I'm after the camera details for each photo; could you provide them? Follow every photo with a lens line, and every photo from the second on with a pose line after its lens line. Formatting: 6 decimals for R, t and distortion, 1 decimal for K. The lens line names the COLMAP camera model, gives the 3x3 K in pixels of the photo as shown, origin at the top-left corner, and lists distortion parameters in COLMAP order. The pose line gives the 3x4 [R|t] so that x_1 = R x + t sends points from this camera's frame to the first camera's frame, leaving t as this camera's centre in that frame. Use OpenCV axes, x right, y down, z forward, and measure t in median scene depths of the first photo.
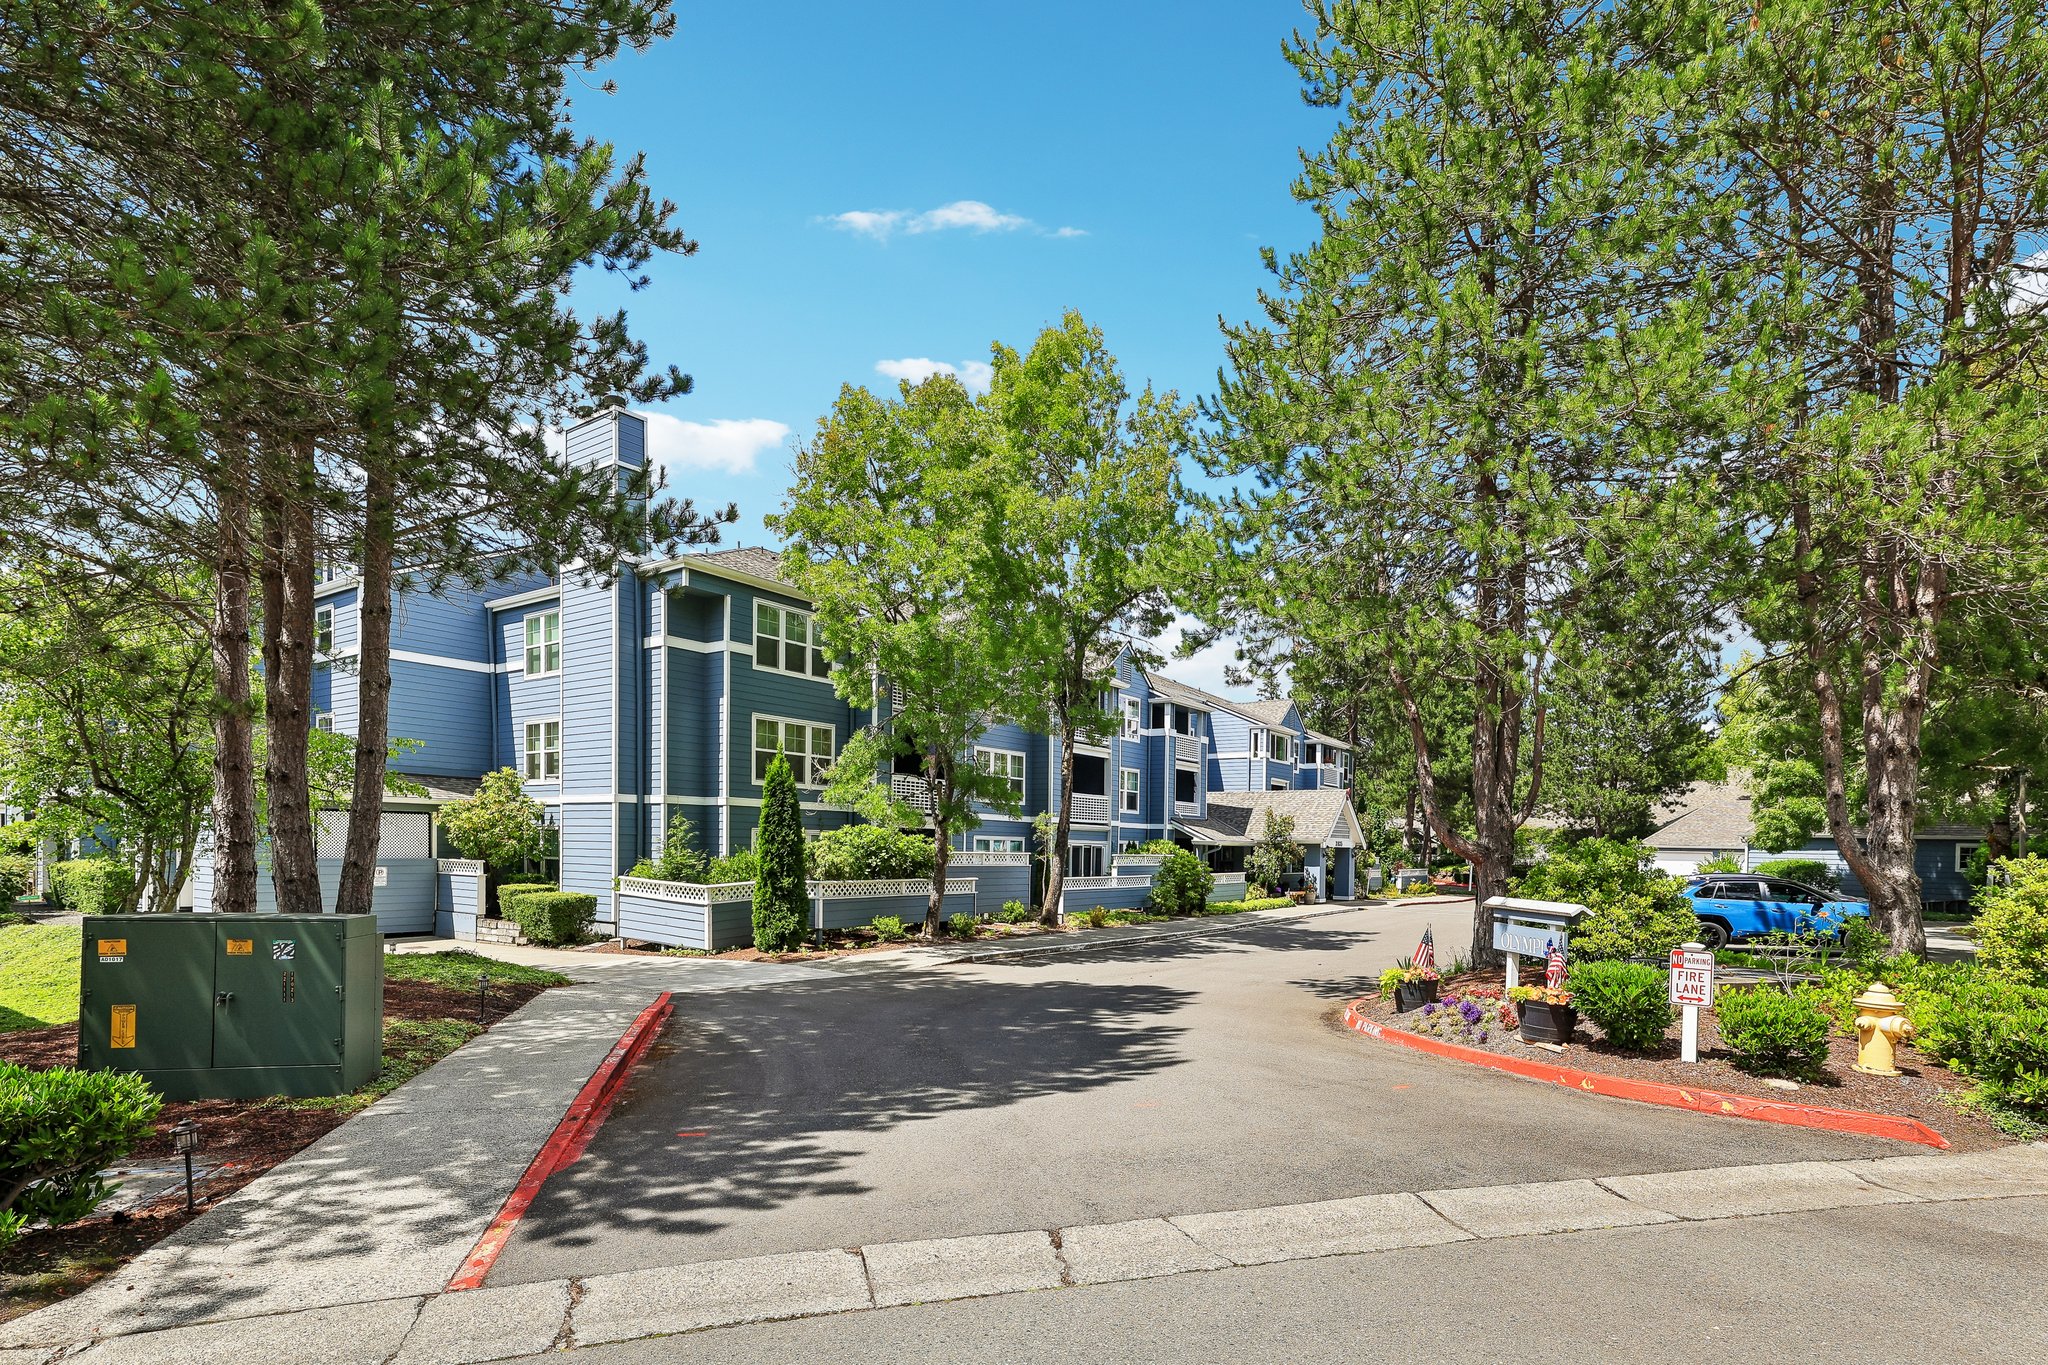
lens RADIAL K [[1052.3, 0, 1074.0], [0, 1052.3, 863.6], [0, 0, 1]] dist [0.004513, -0.000385]
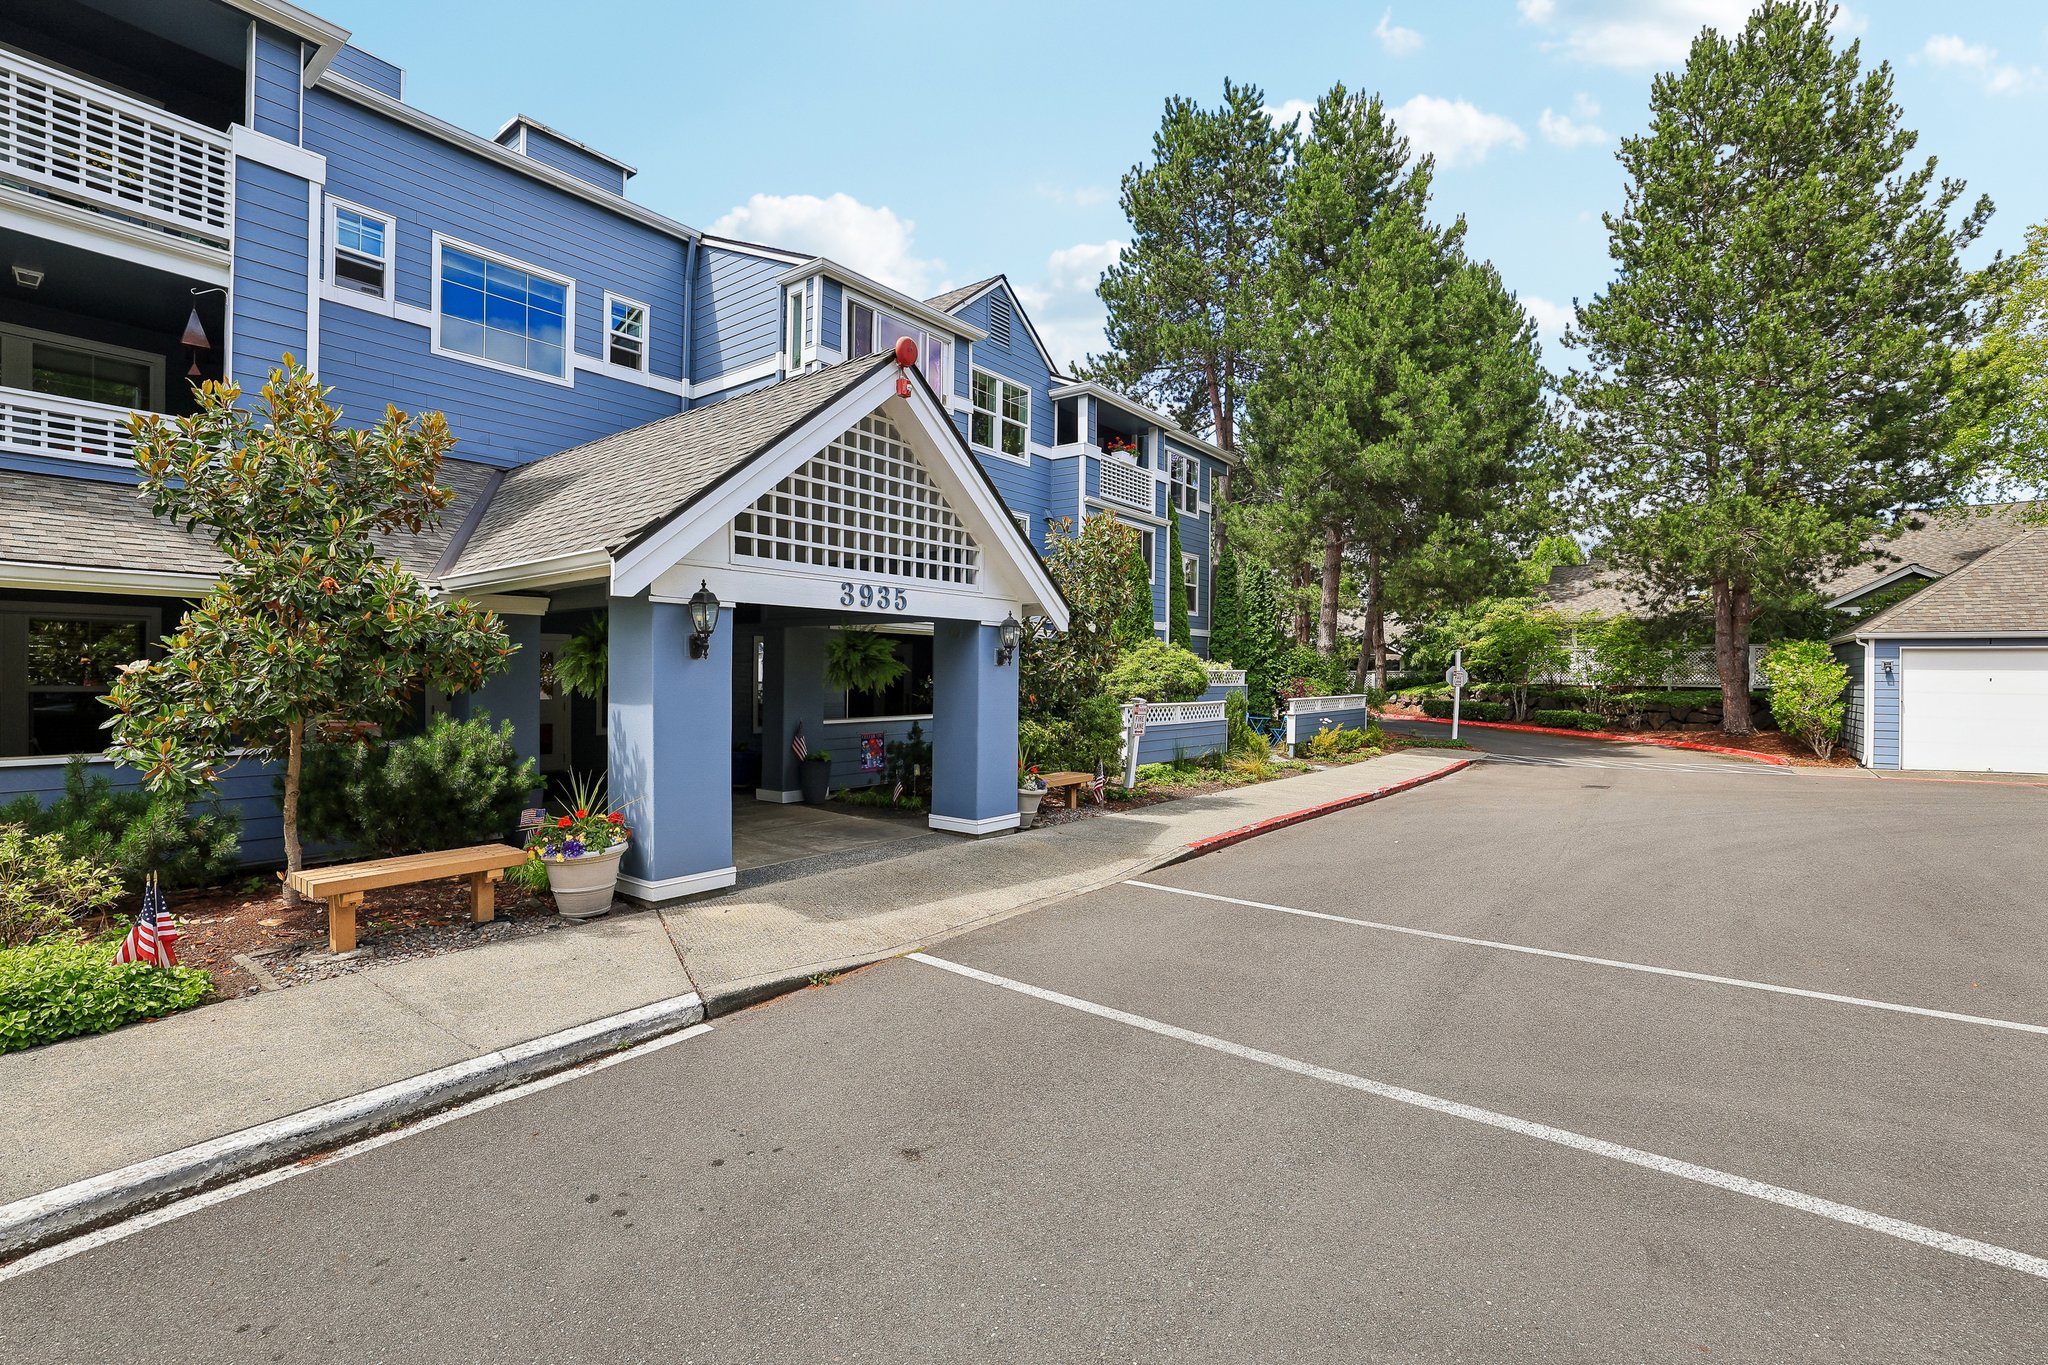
lens RADIAL K [[890.4, 0, 1011.3], [0, 890.4, 679.8], [0, 0, 1]] dist [-0.038145, 0.008856]
pose [[0.995797, -0.012660, -0.090714, 0.517119], [0.011833, 0.999883, -0.009644, 0.000648], [0.090825, 0.008530, 0.995830, 1.431867]]
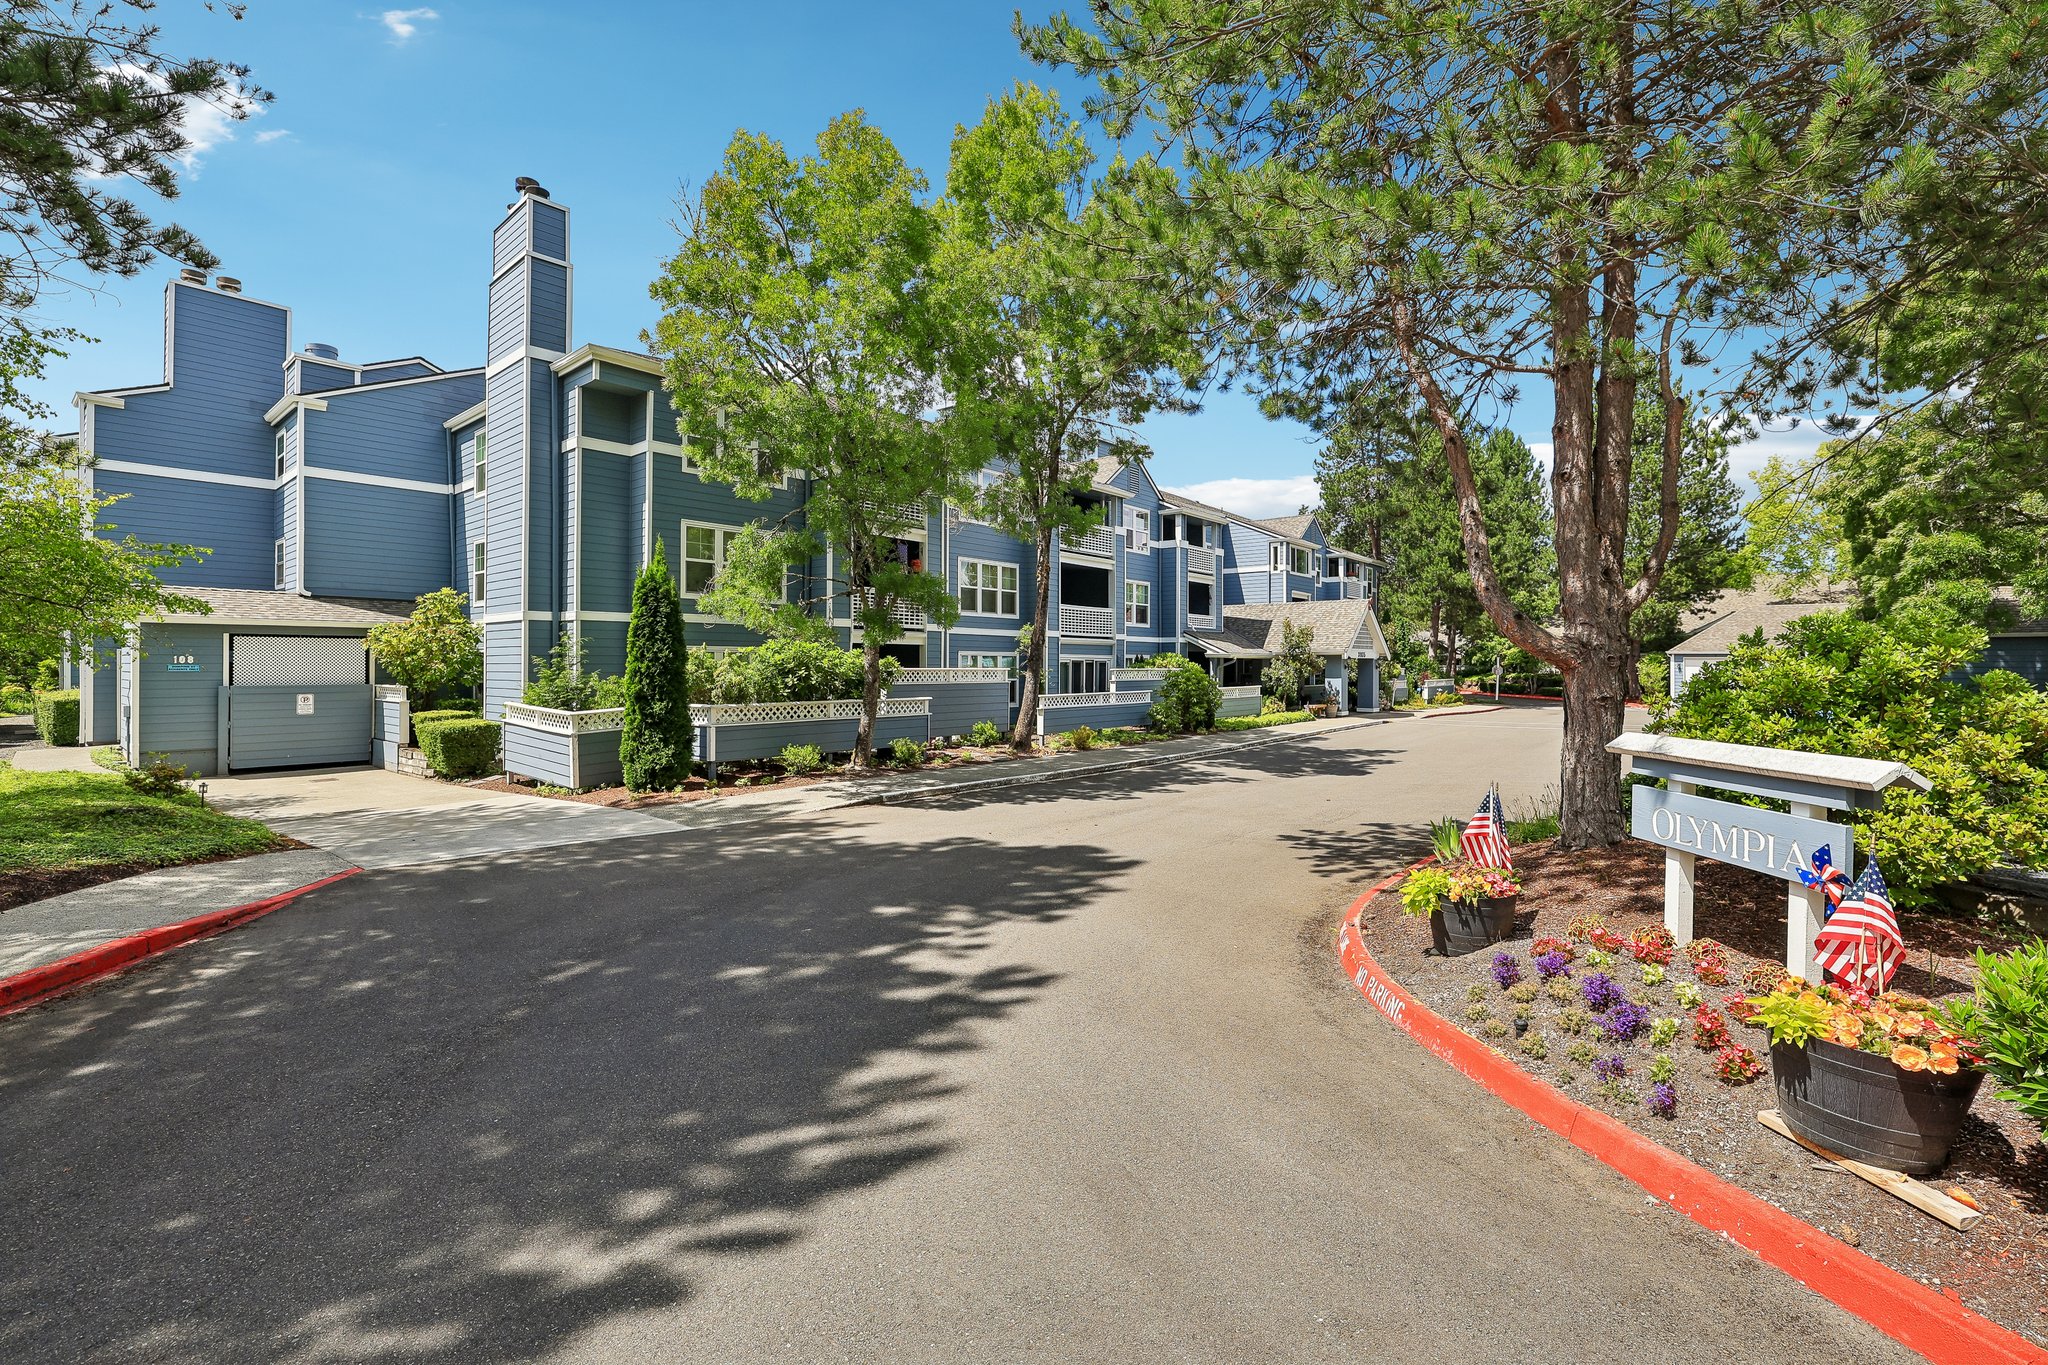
lens RADIAL K [[890.4, 0, 1030.8], [0, 890.4, 676.0], [0, 0, 1]] dist [-0.038145, 0.008856]
pose [[0.992852, -0.015794, -0.118300, 0.076474], [0.015299, 0.999870, -0.005094, 0.000667], [0.118365, 0.003247, 0.992965, 0.257549]]
